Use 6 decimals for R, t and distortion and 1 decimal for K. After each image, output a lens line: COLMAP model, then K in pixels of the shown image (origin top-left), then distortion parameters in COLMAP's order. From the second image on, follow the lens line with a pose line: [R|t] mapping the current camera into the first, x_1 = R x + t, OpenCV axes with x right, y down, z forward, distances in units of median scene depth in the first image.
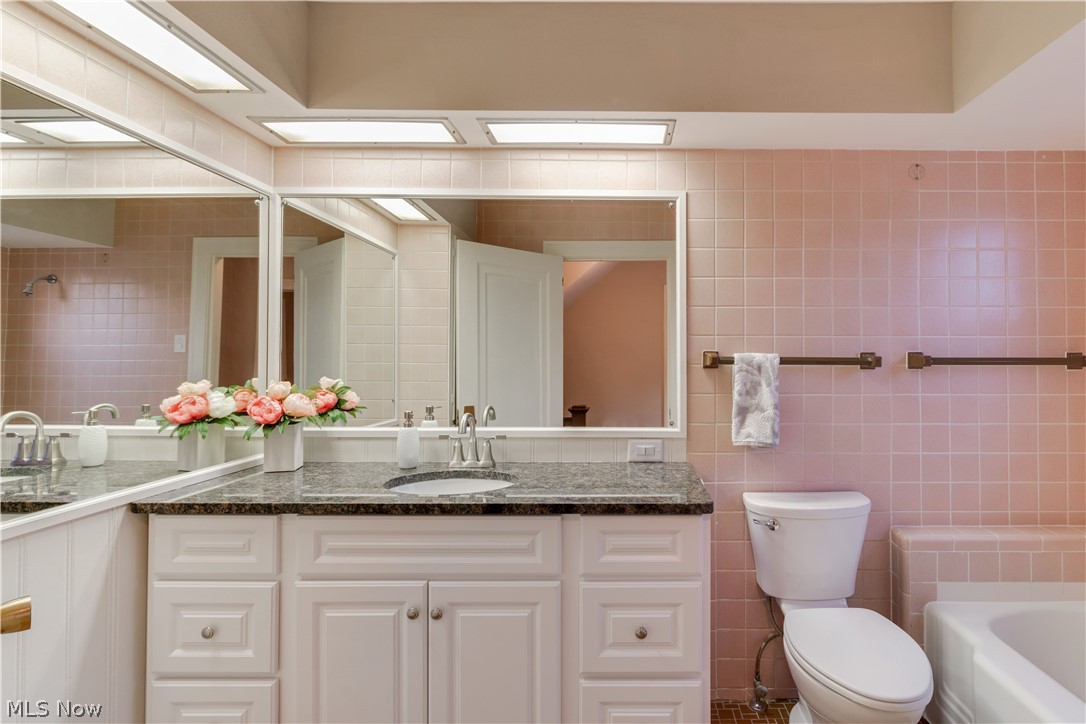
lens RADIAL K [[590.4, 0, 543.5], [0, 590.4, 357.4], [0, 0, 1]] dist [-0.005788, 0.000783]
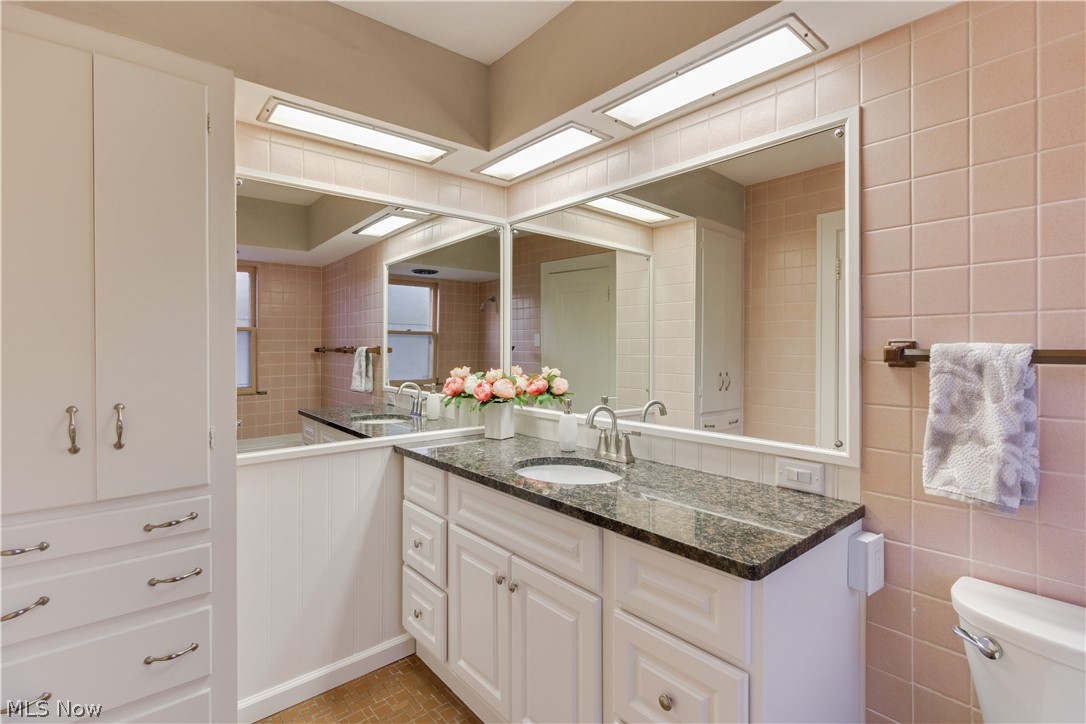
lens RADIAL K [[496.8, 0, 544.7], [0, 496.8, 355.5], [0, 0, 1]] dist [0.000841, -0.000331]
pose [[0.669960, 0.007286, -0.742362, 0.439415], [-0.001141, 0.999961, 0.008784, 0.001305], [0.742397, -0.005038, 0.669942, 0.357047]]
